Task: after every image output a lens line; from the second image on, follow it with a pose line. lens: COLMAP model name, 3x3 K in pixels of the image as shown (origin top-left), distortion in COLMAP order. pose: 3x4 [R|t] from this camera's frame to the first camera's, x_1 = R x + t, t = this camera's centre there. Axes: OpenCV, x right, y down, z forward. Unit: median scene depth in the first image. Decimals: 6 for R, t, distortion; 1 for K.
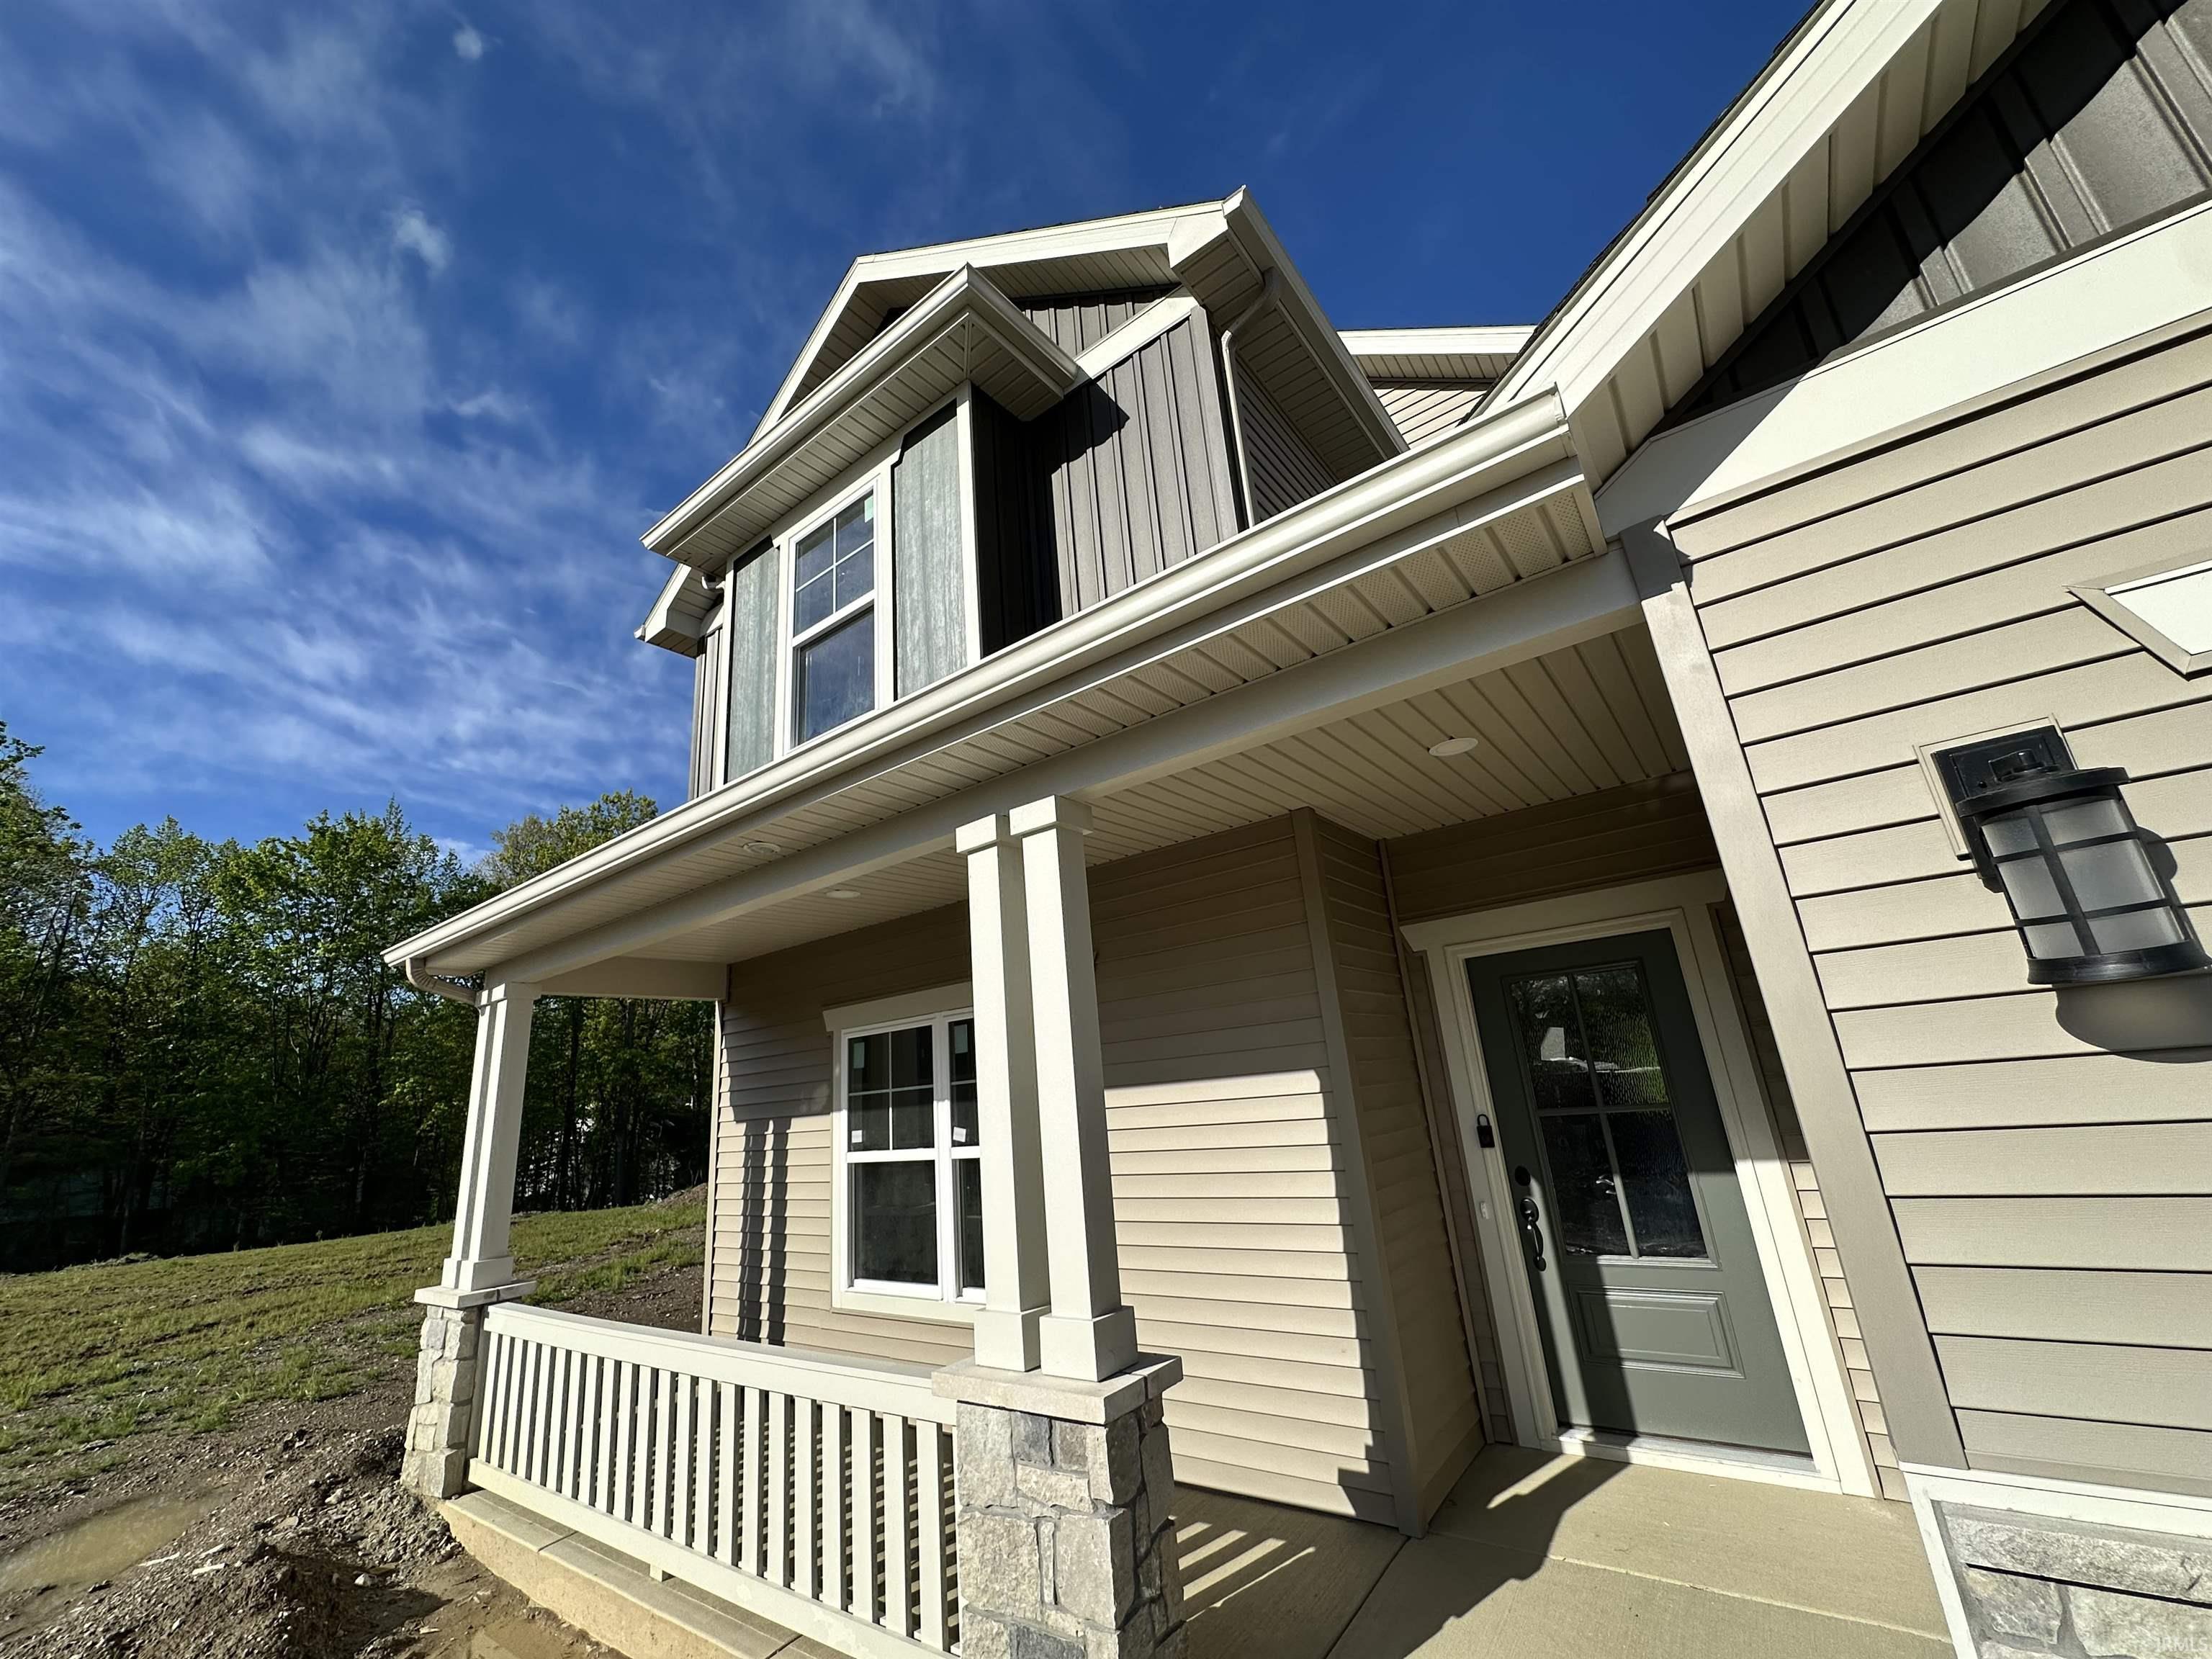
lens RADIAL K [[889.1, 0, 1091.3], [0, 889.1, 824.1], [0, 0, 1]] dist [0.000741, -0.000676]
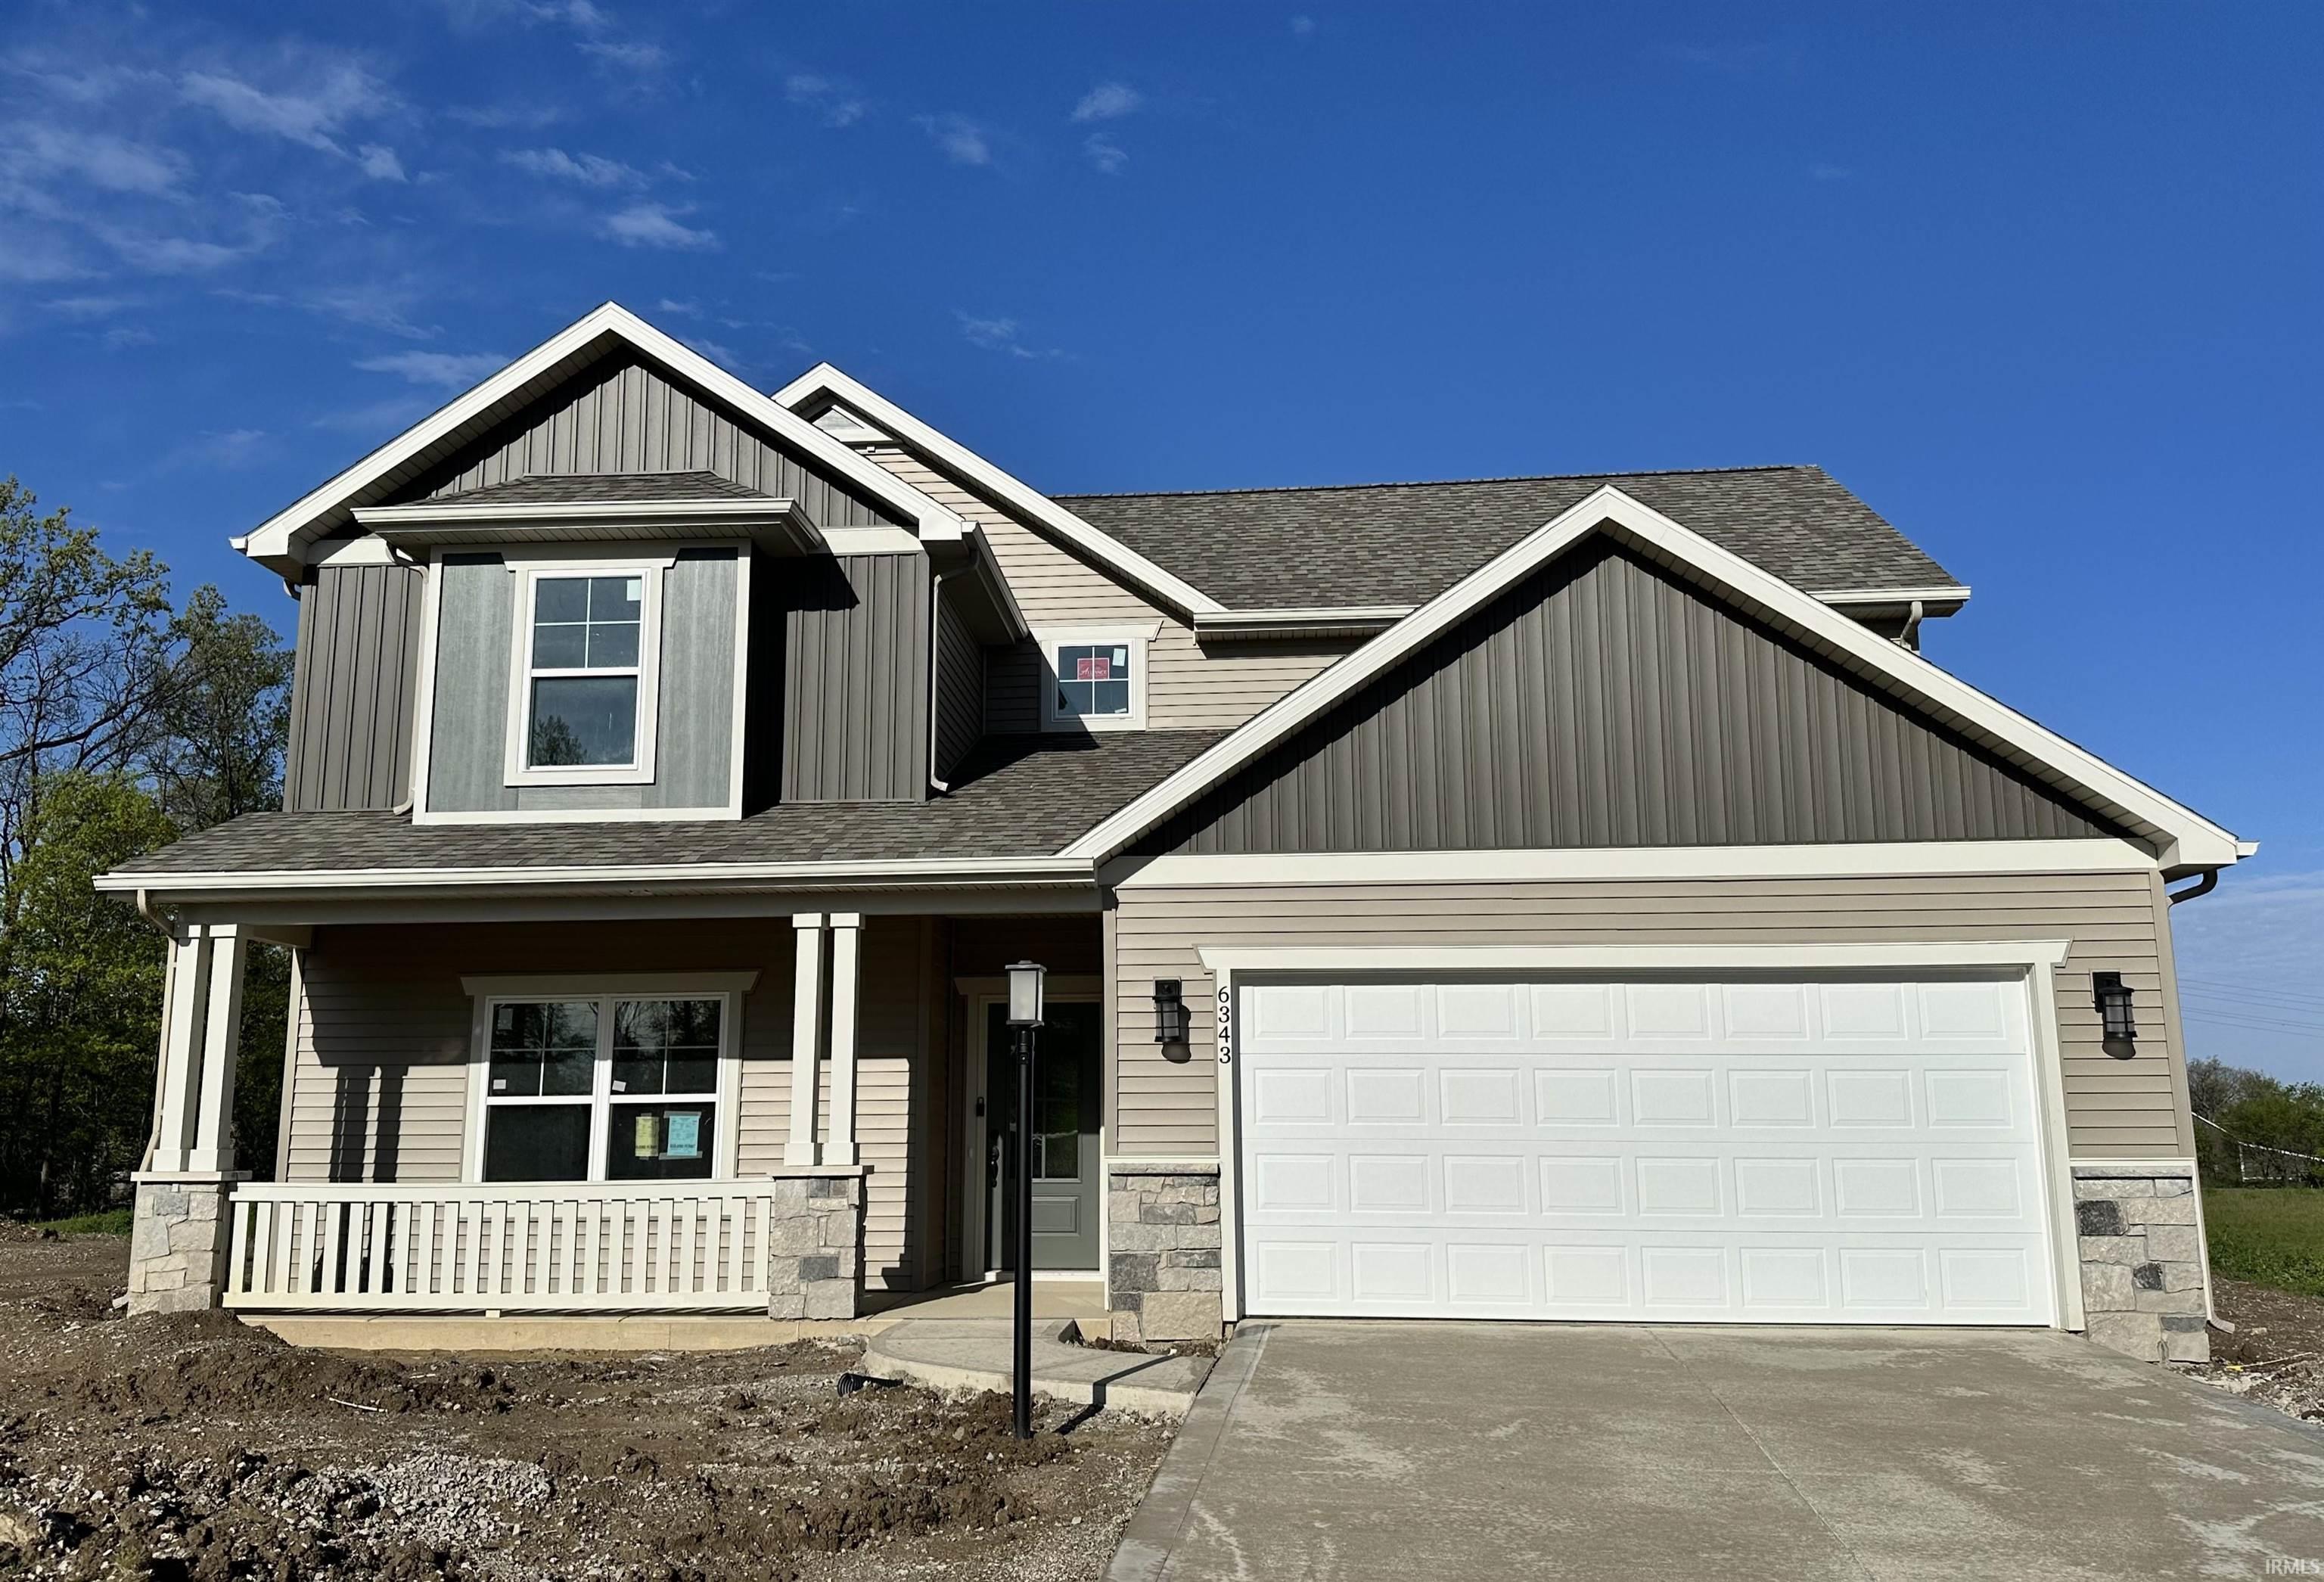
lens RADIAL K [[1850.5, 0, 1161.2], [0, 1850.5, 791.2], [0, 0, 1]] dist [0.005086, -0.003641]
pose [[0.827556, 0.176809, 0.532814, -1.036096], [-0.219051, 0.975574, 0.016490, -0.305891], [-0.516883, -0.130360, 0.846072, -1.712817]]
